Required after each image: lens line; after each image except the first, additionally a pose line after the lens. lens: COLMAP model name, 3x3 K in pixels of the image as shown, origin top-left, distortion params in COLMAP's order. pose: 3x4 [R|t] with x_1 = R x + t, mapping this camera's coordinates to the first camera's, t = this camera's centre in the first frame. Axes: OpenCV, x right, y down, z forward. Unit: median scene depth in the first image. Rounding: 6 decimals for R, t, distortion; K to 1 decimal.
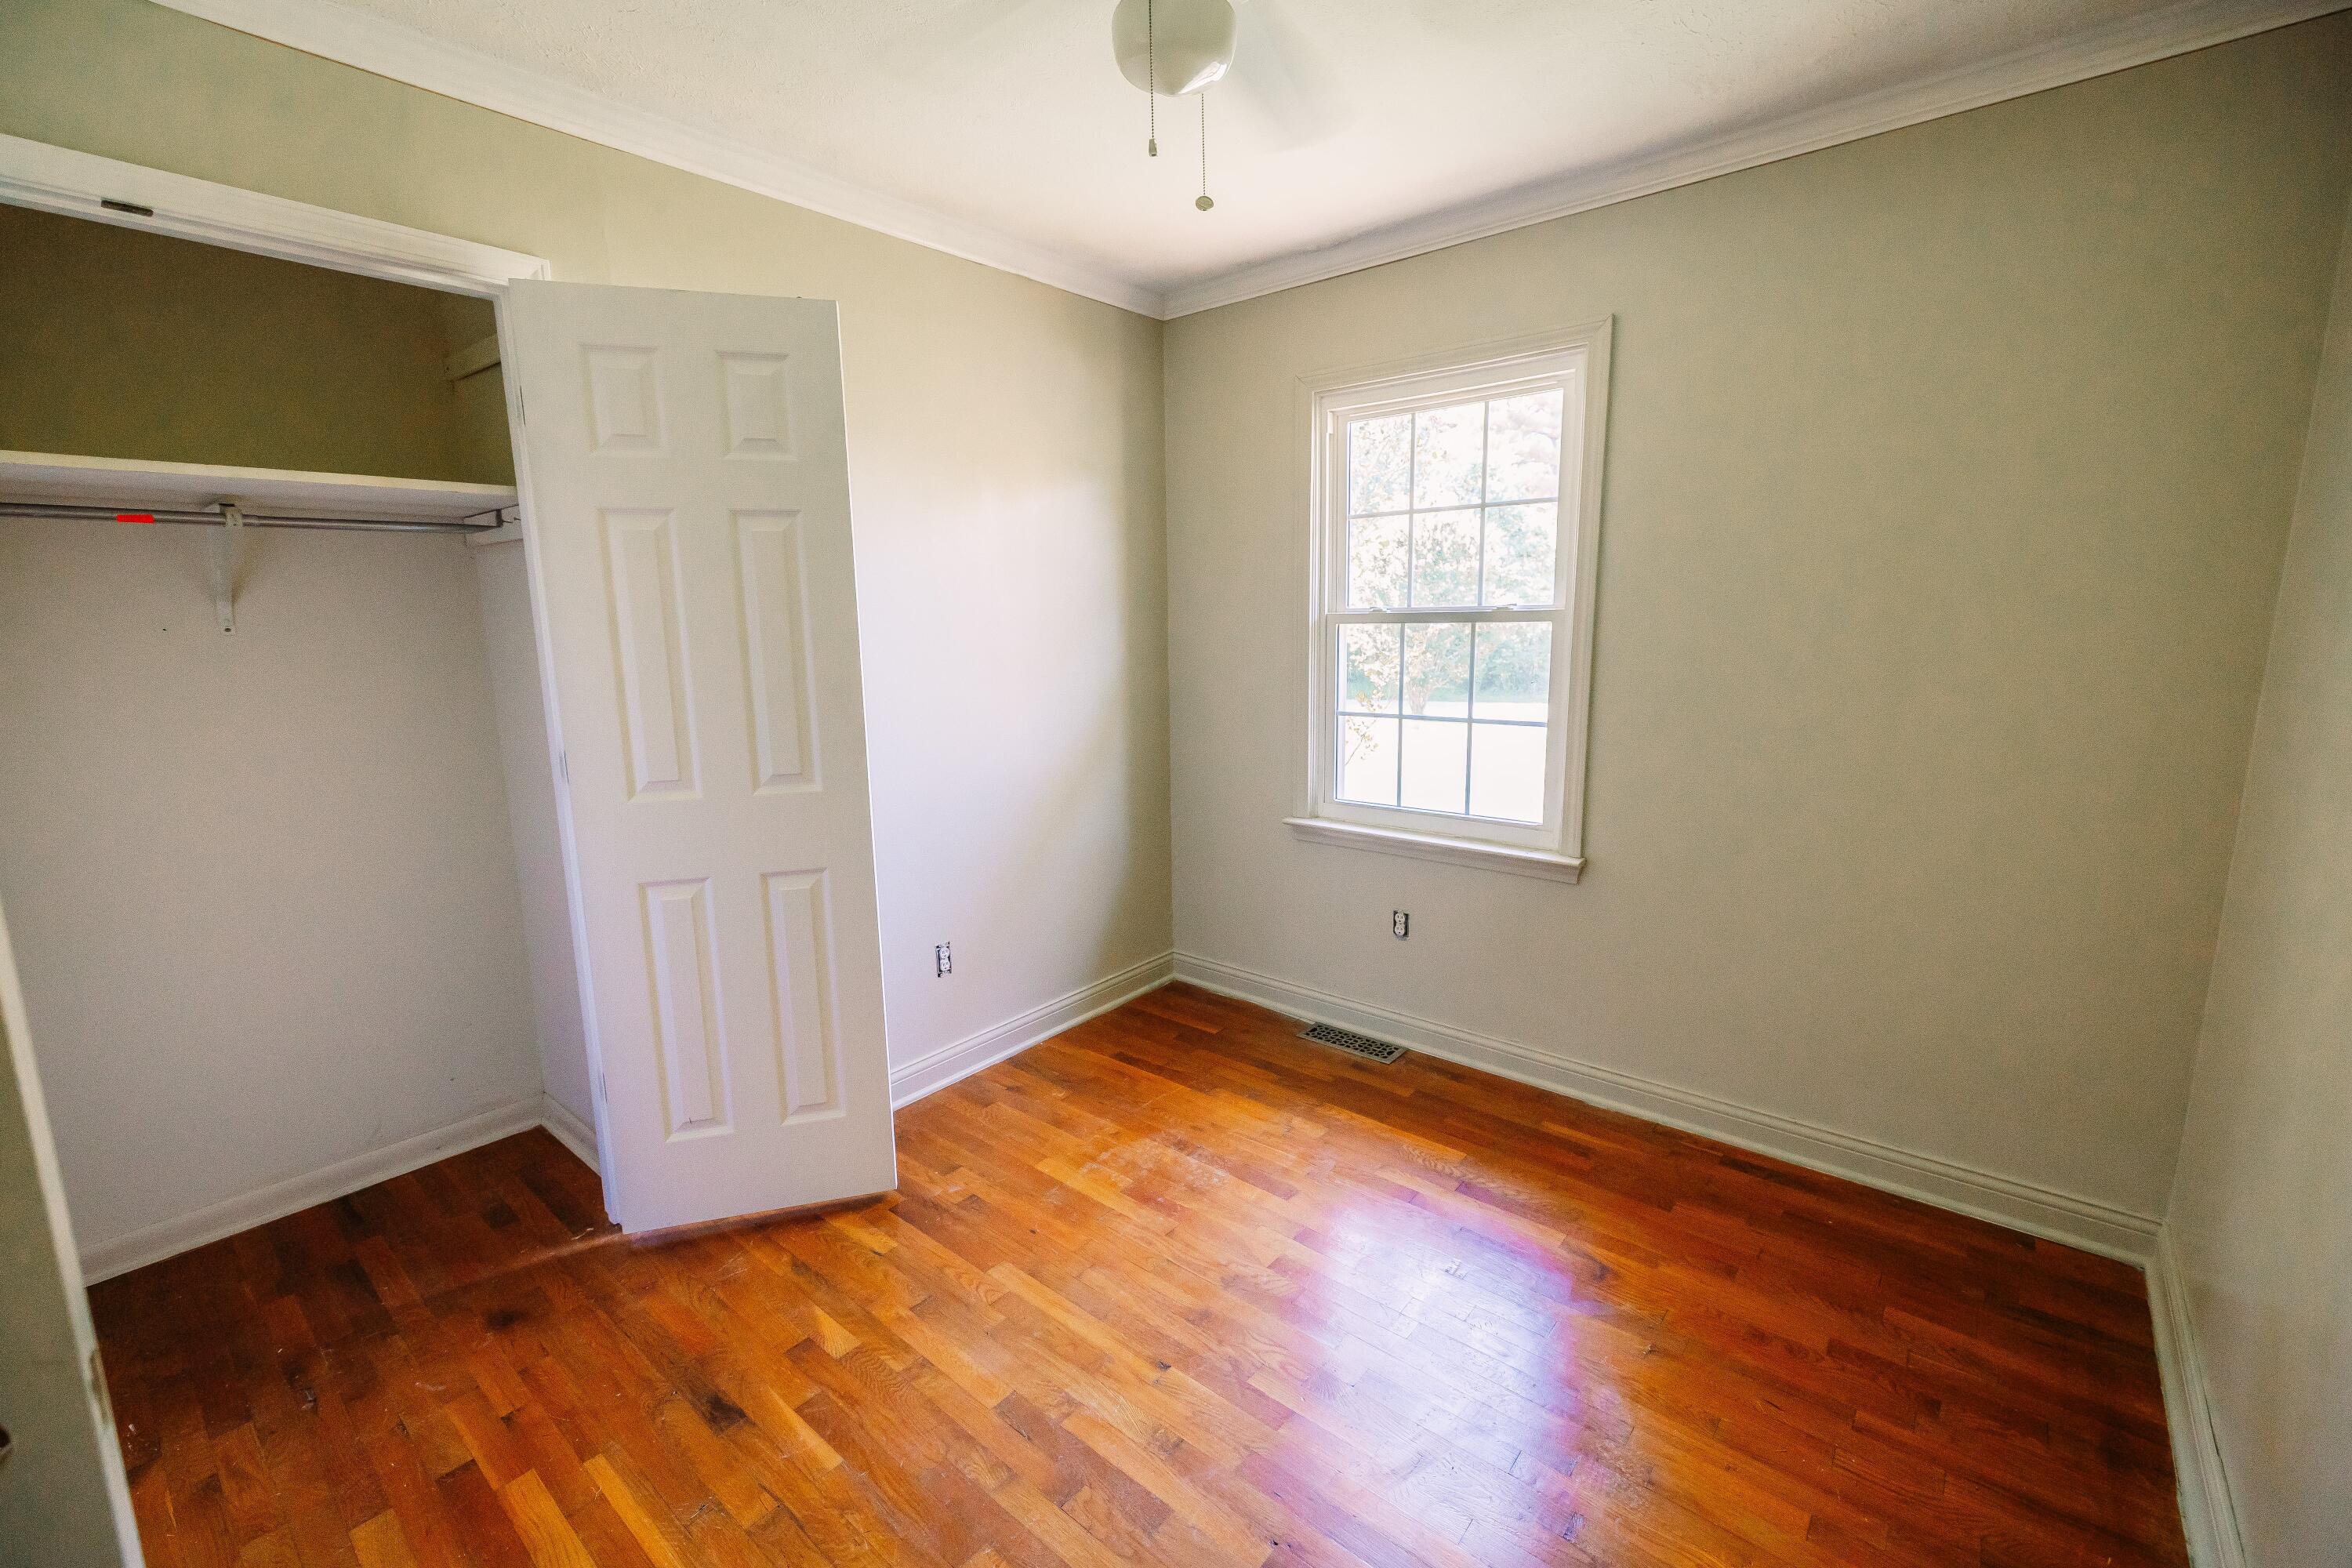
lens RADIAL K [[981.0, 0, 1159.7], [0, 981.0, 795.0], [0, 0, 1]] dist [0.000762, 0.000567]
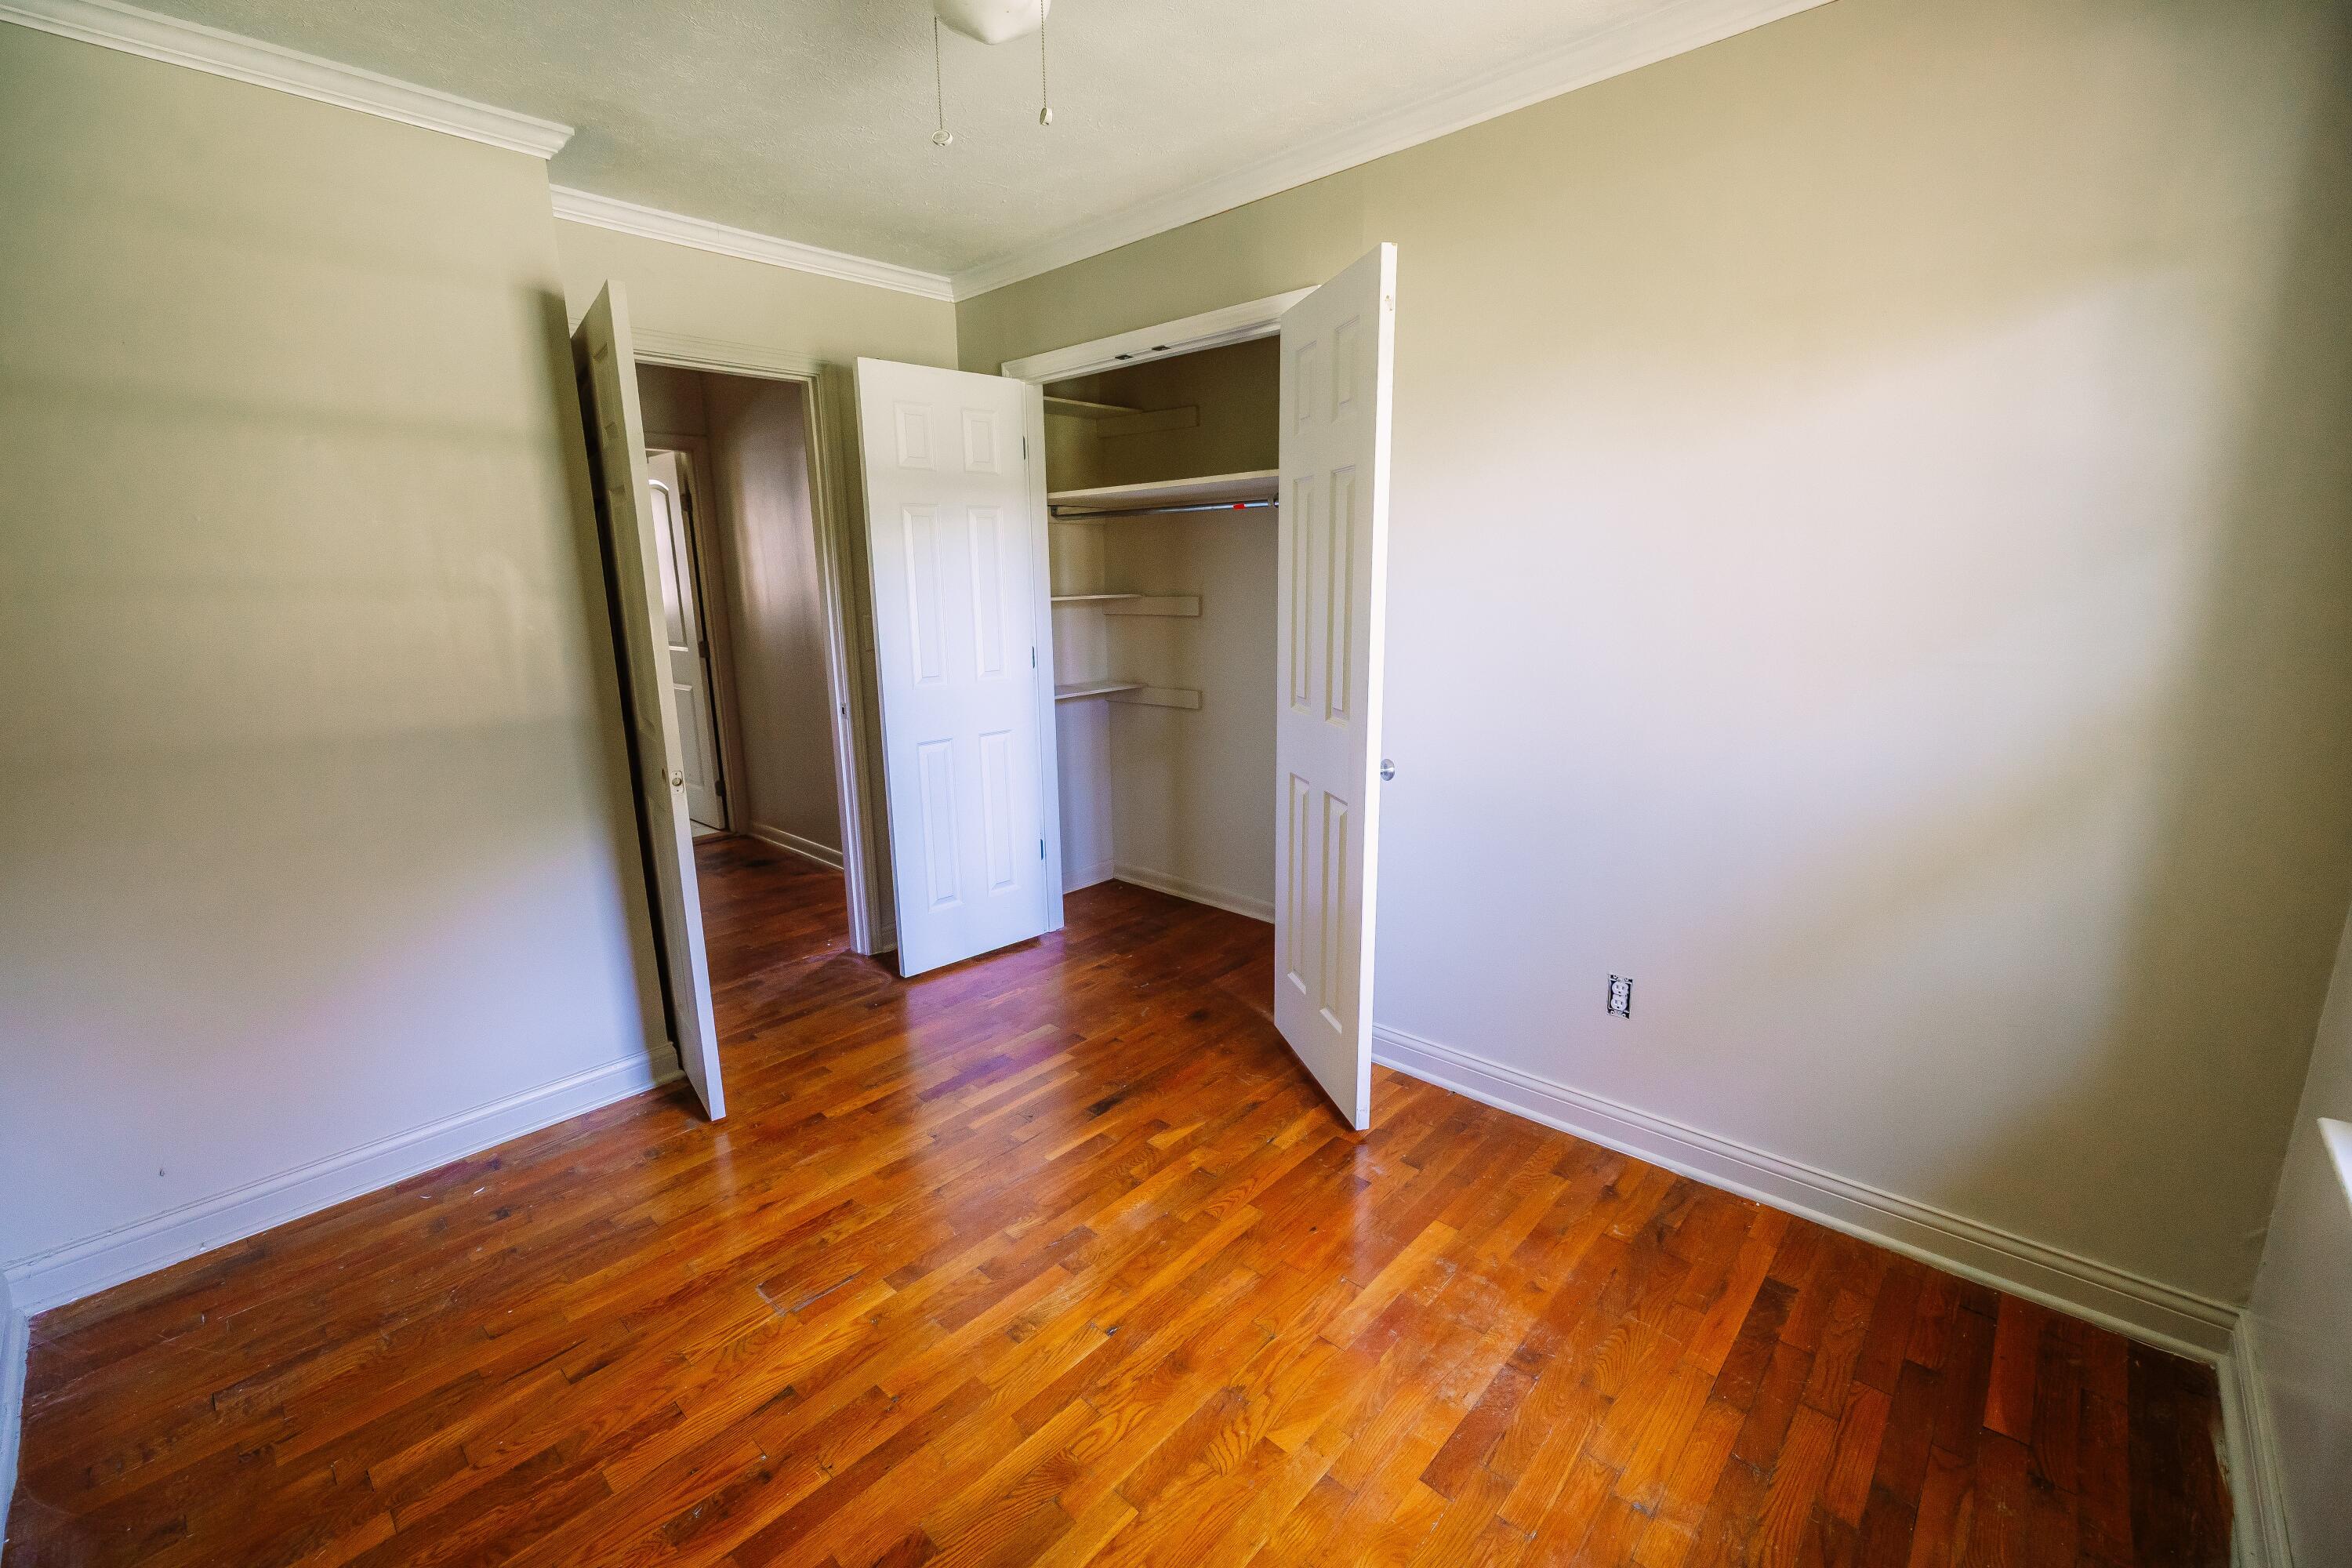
lens RADIAL K [[981.0, 0, 1156.3], [0, 981.0, 785.8], [0, 0, 1]] dist [0.000762, 0.000567]
pose [[-0.041199, 0.236812, -0.970682, 0.581707], [-0.168236, 0.955992, 0.240368, -0.137449], [0.984885, 0.173206, 0.000454, 0.653963]]
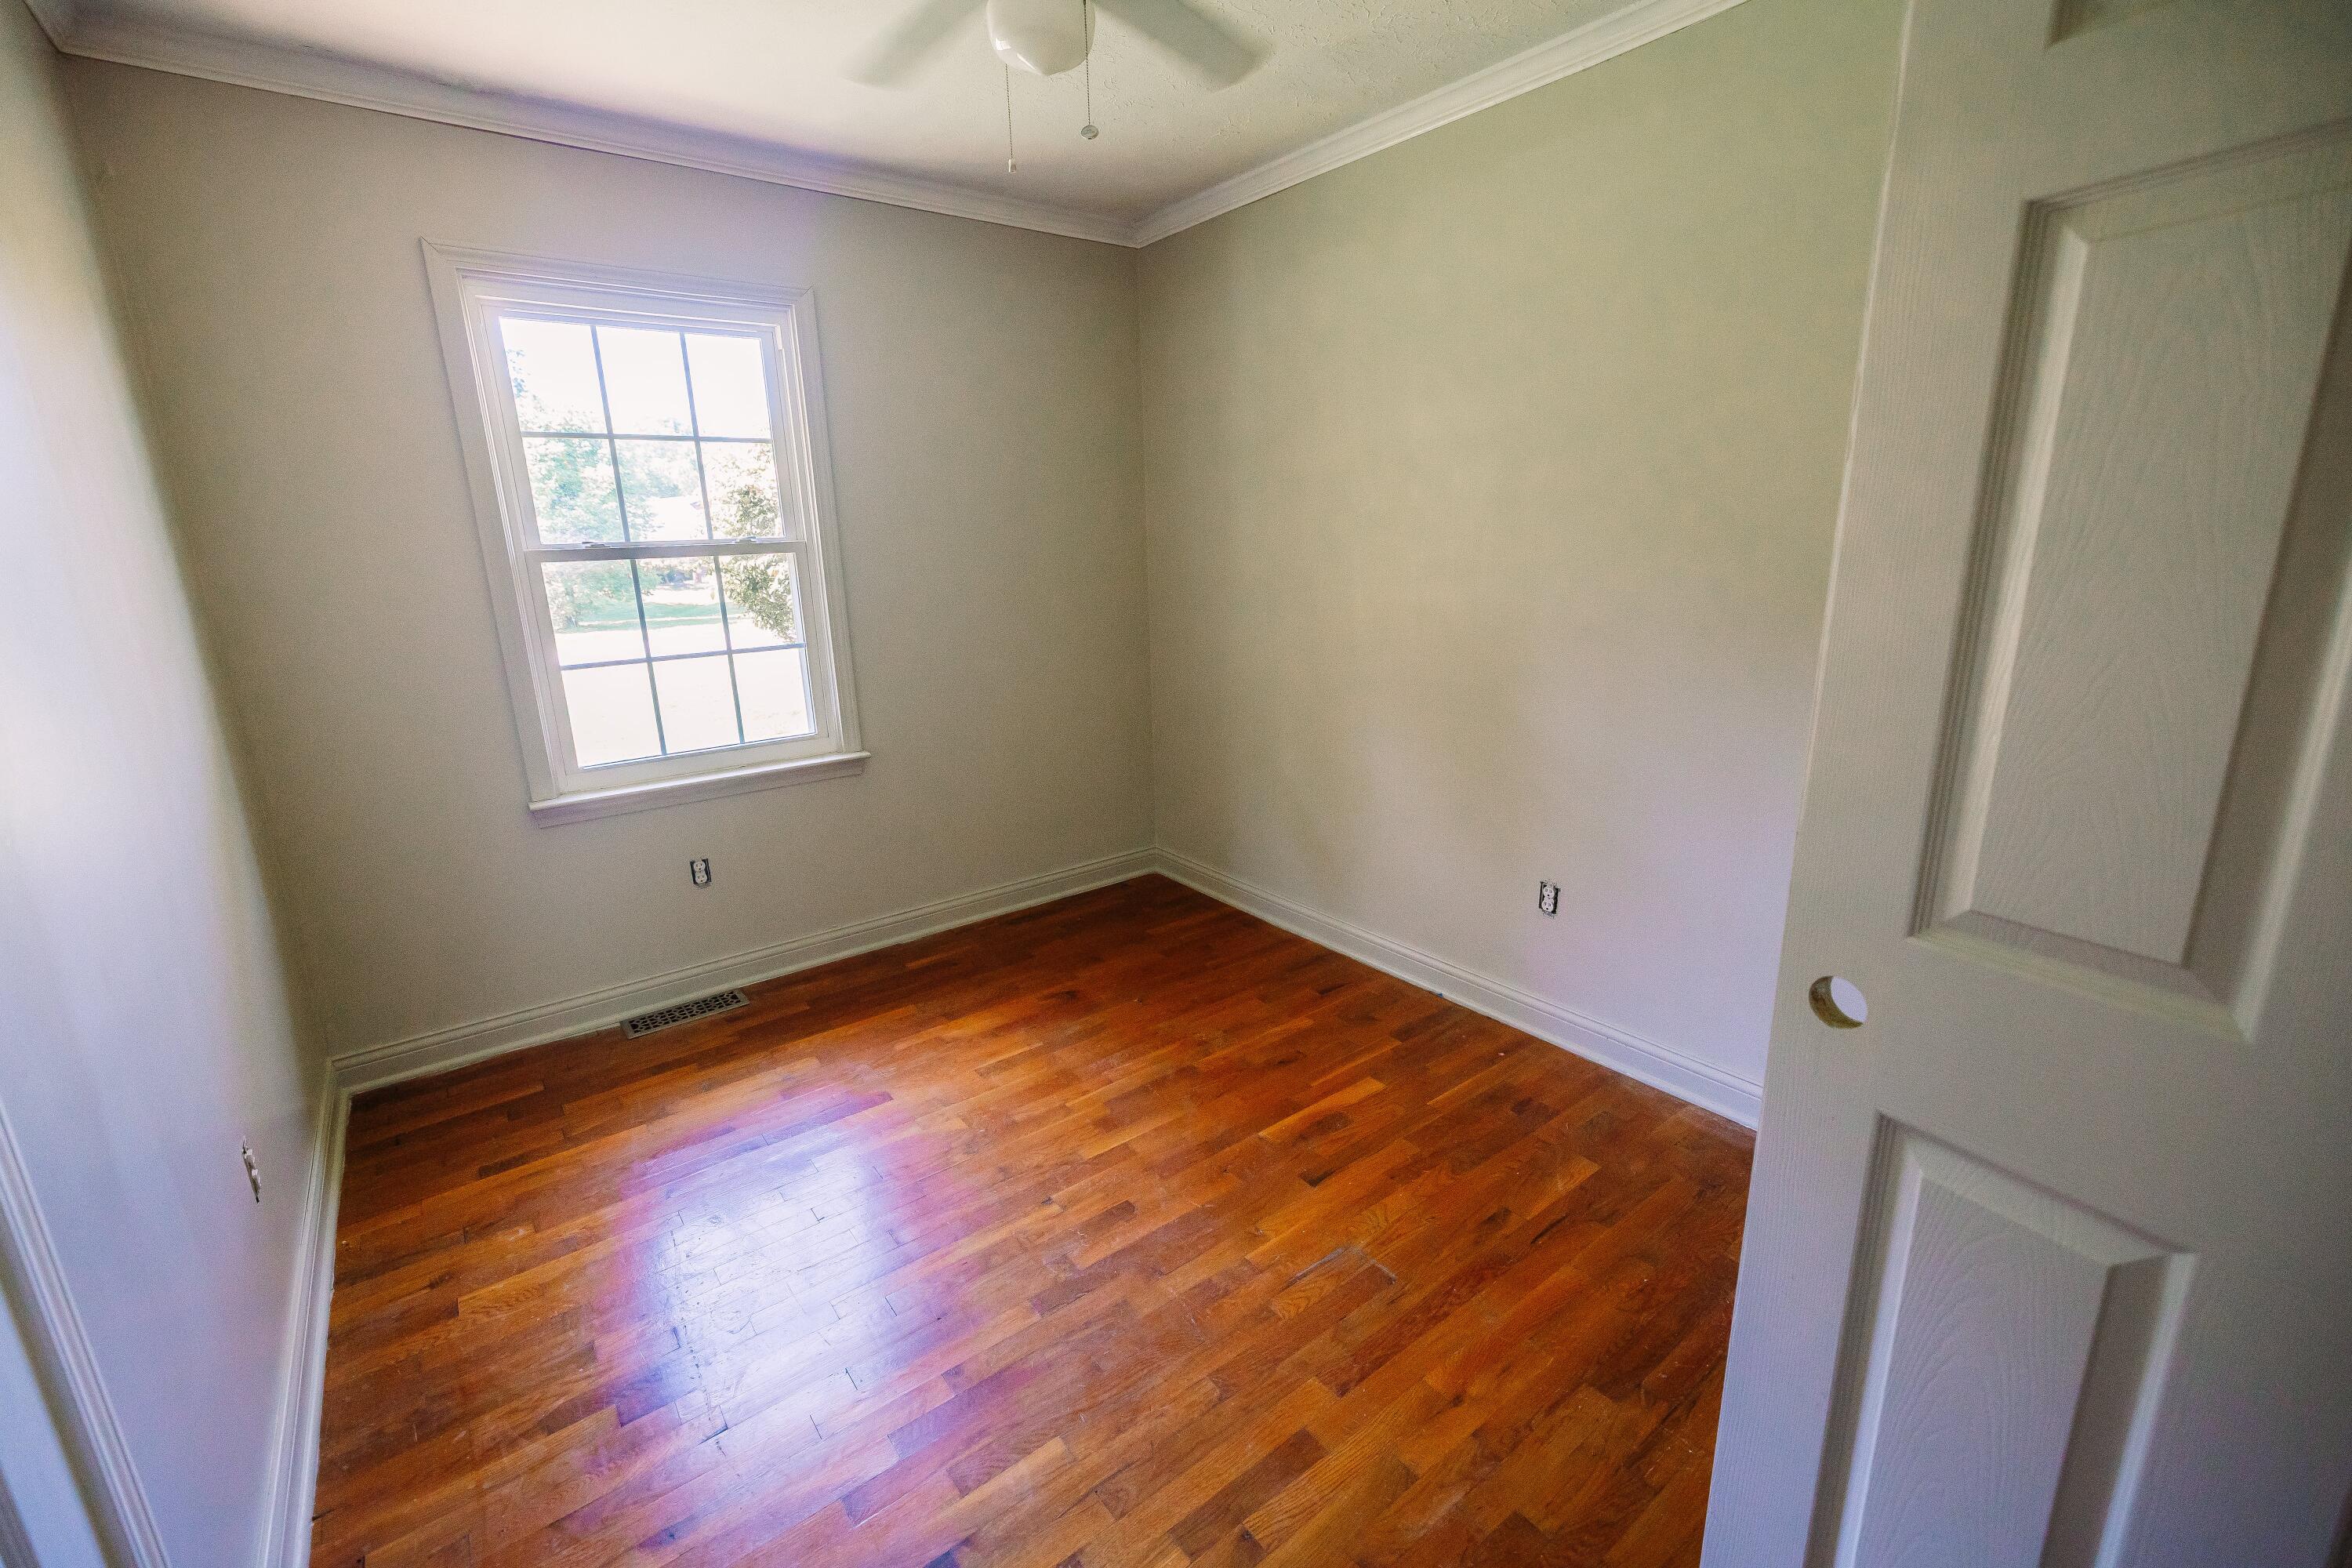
lens RADIAL K [[981.0, 0, 1165.8], [0, 981.0, 794.3], [0, 0, 1]] dist [0.000762, 0.000567]
pose [[0.208610, -0.245925, 0.946574, -0.645870], [0.198224, 0.958412, 0.205315, -0.057793], [-0.957700, 0.144803, 0.248682, 0.352661]]
